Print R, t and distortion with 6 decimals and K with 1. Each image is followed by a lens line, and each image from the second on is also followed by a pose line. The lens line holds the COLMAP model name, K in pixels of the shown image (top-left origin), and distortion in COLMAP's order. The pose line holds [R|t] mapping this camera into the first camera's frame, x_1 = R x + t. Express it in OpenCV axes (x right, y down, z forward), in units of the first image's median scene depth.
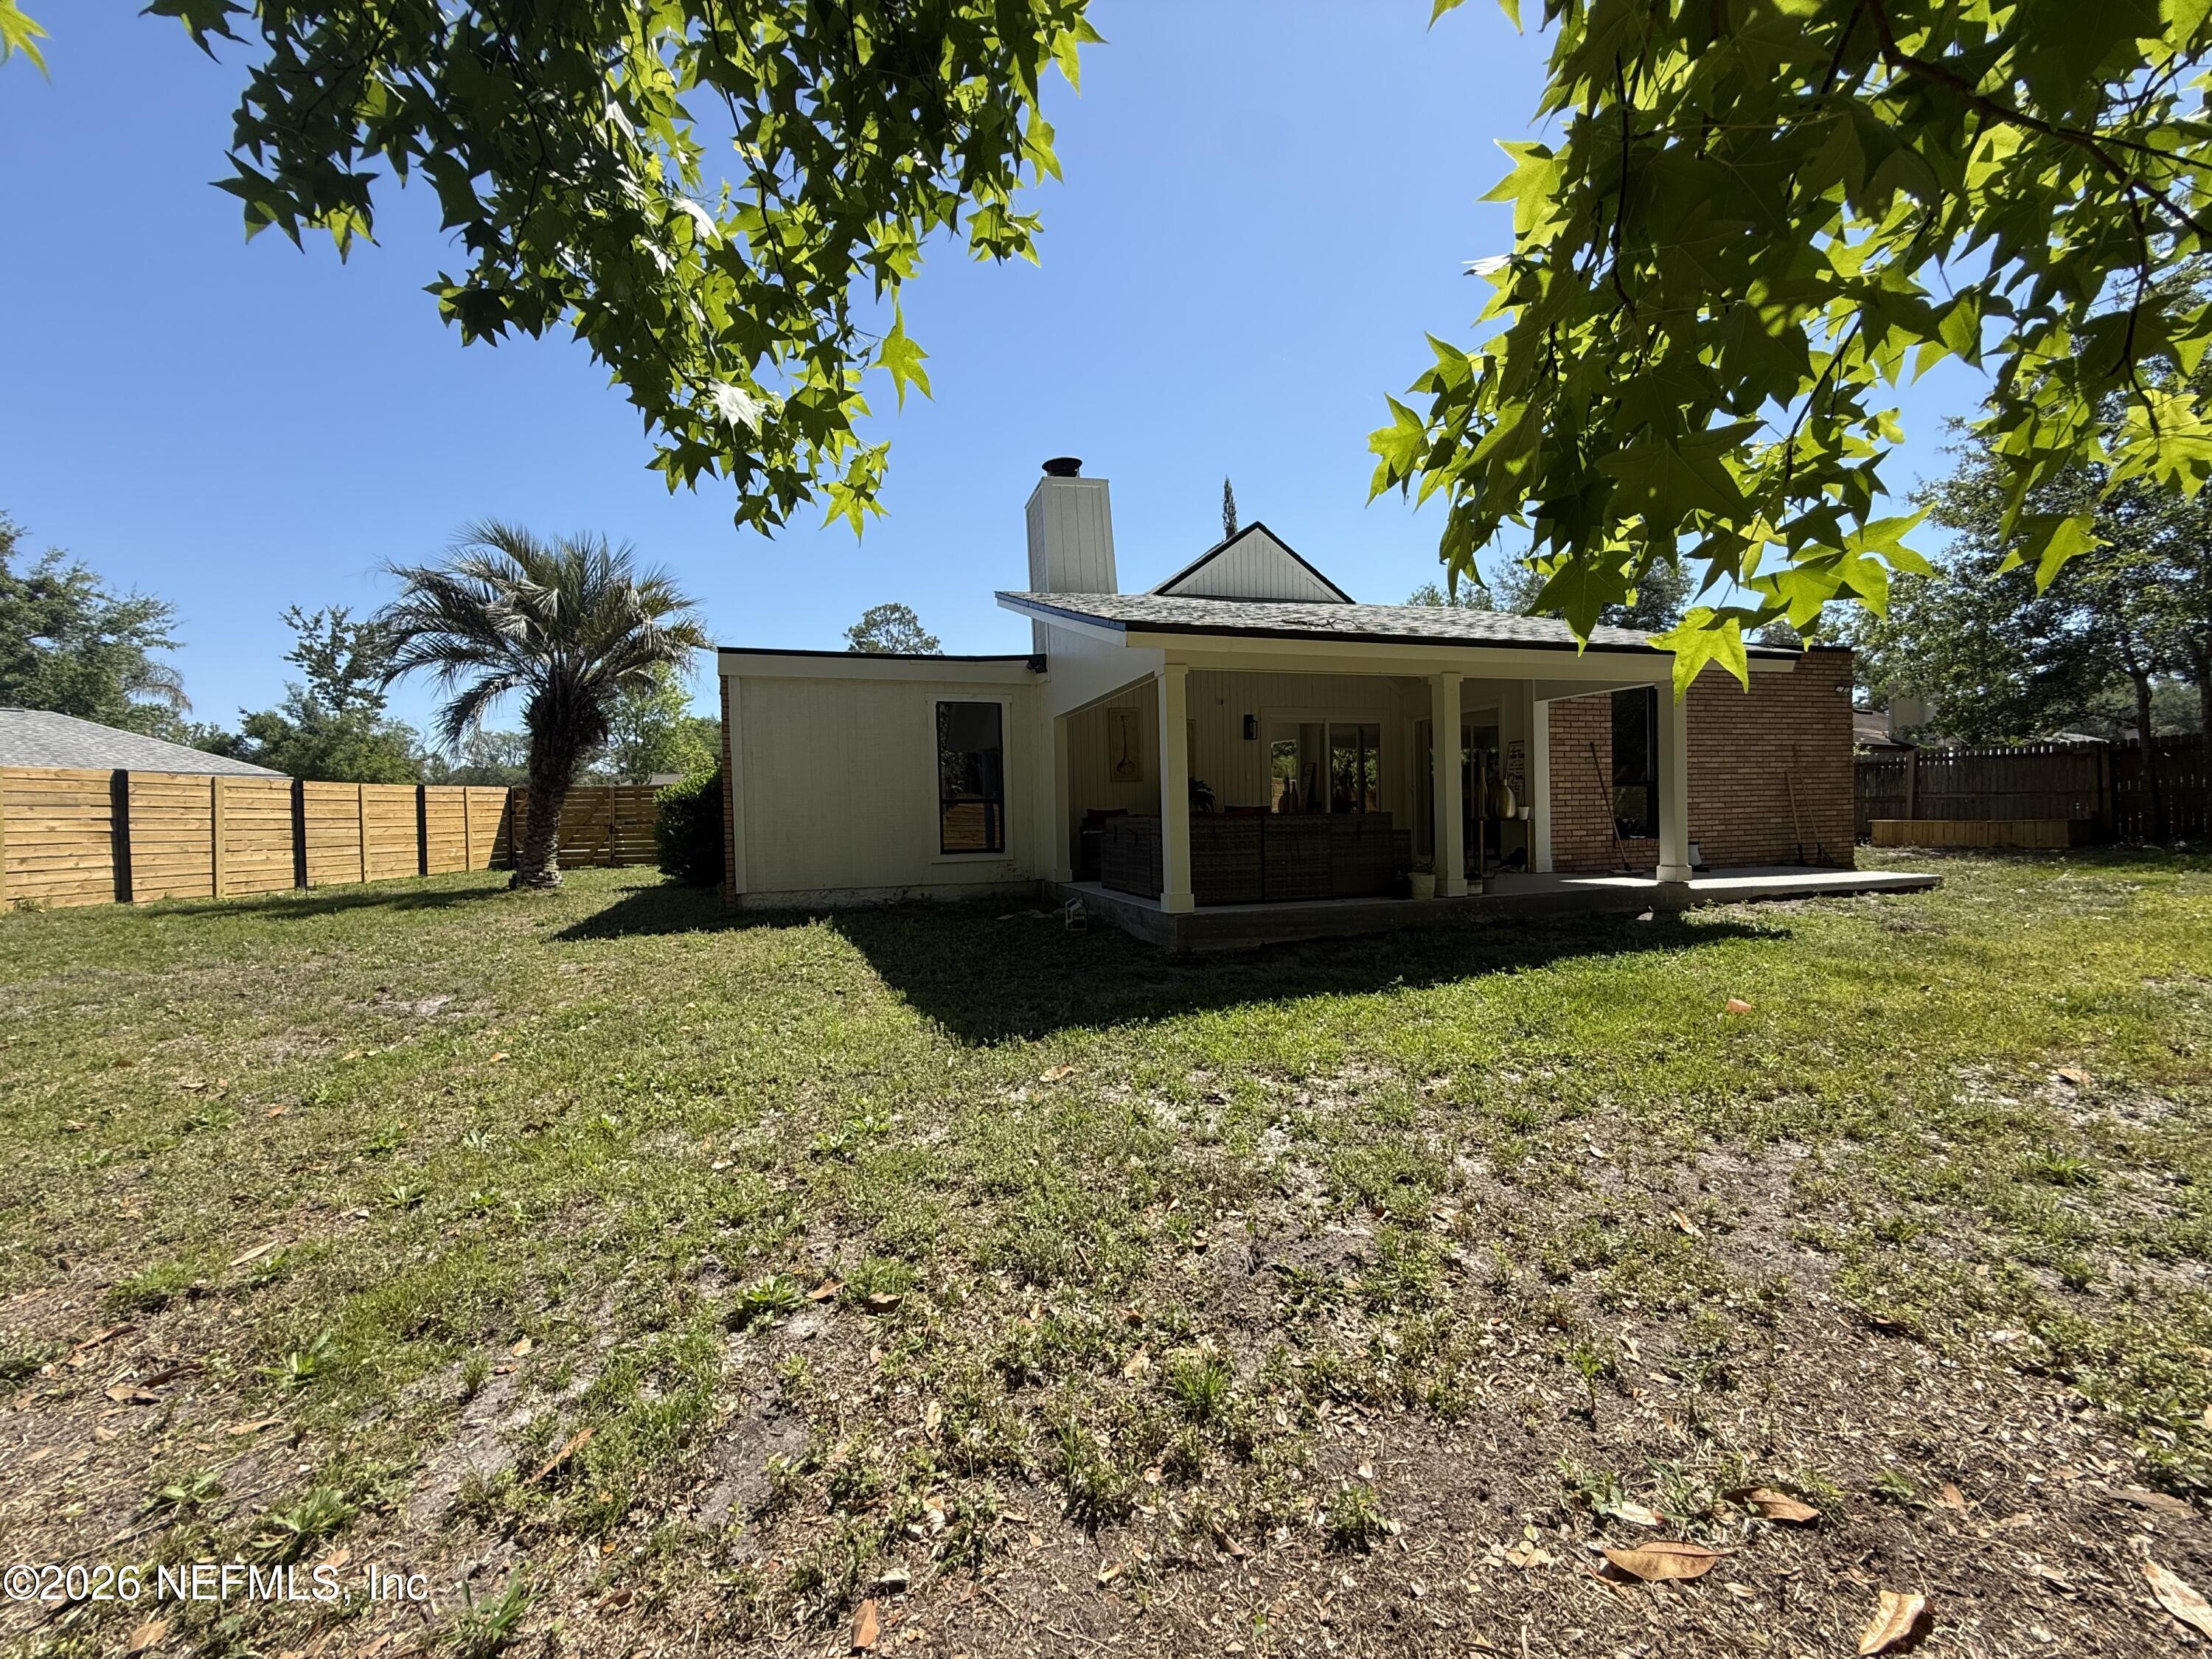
lens RADIAL K [[889.7, 0, 1095.5], [0, 889.7, 833.5], [0, 0, 1]] dist [-0.001371, 0.000046]
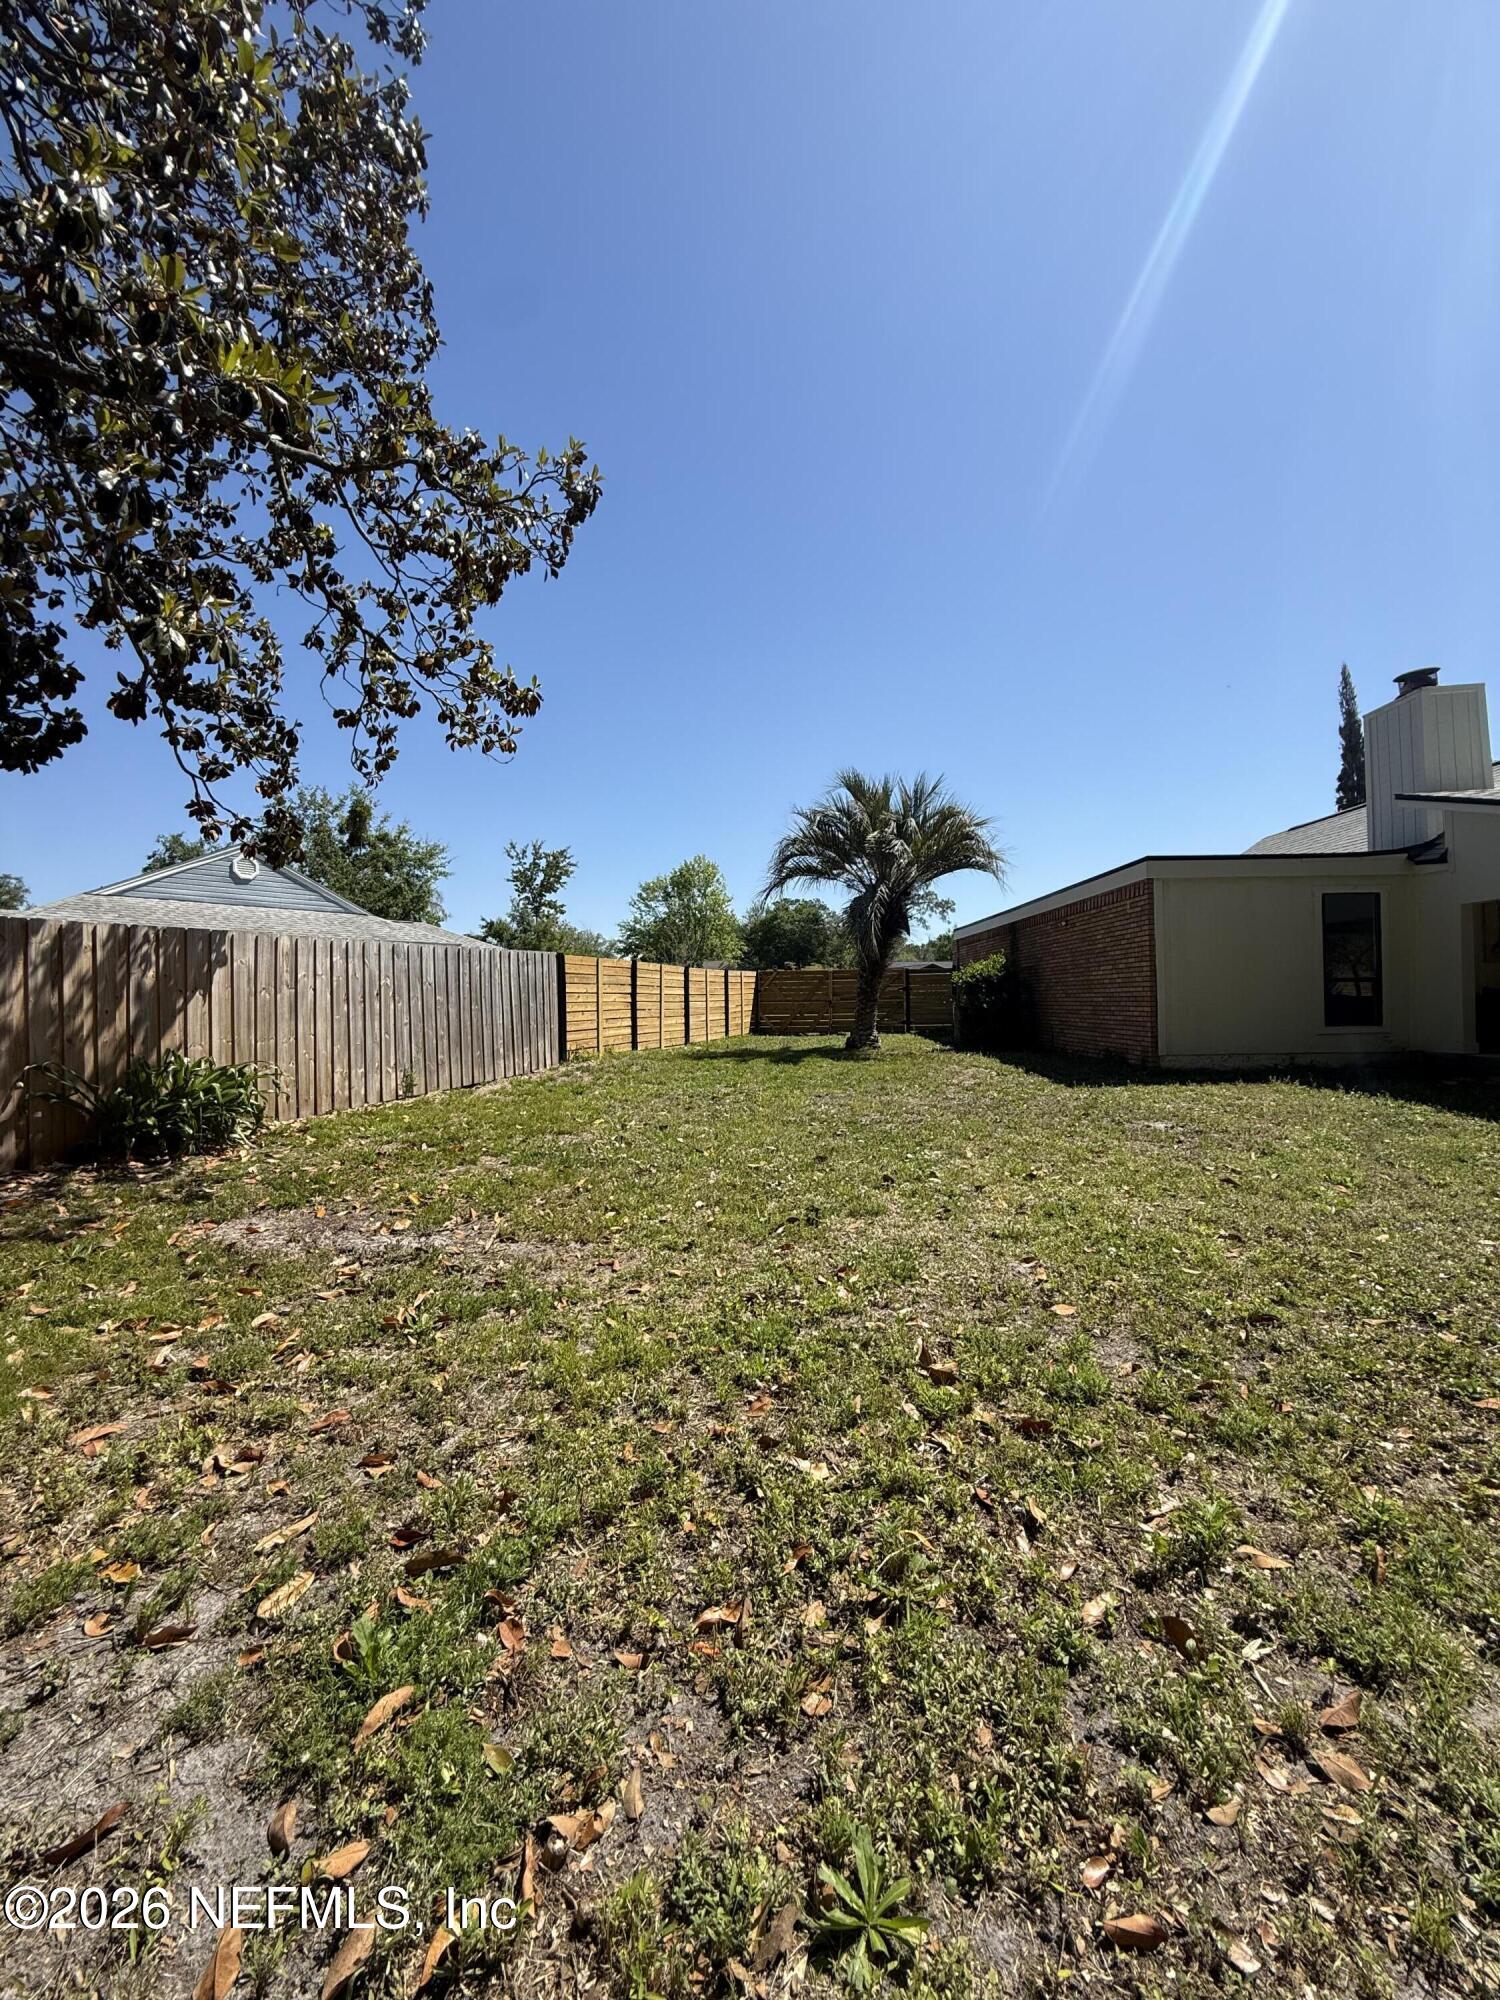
lens RADIAL K [[804.4, 0, 751.4], [0, 804.4, 994.5], [0, 0, 1]] dist [-0.001371, 0.000046]
pose [[0.945260, 0.004004, -0.326294, -0.356119], [-0.011385, 0.999721, -0.020713, 0.008082], [0.326120, 0.023294, 0.945041, -0.147943]]
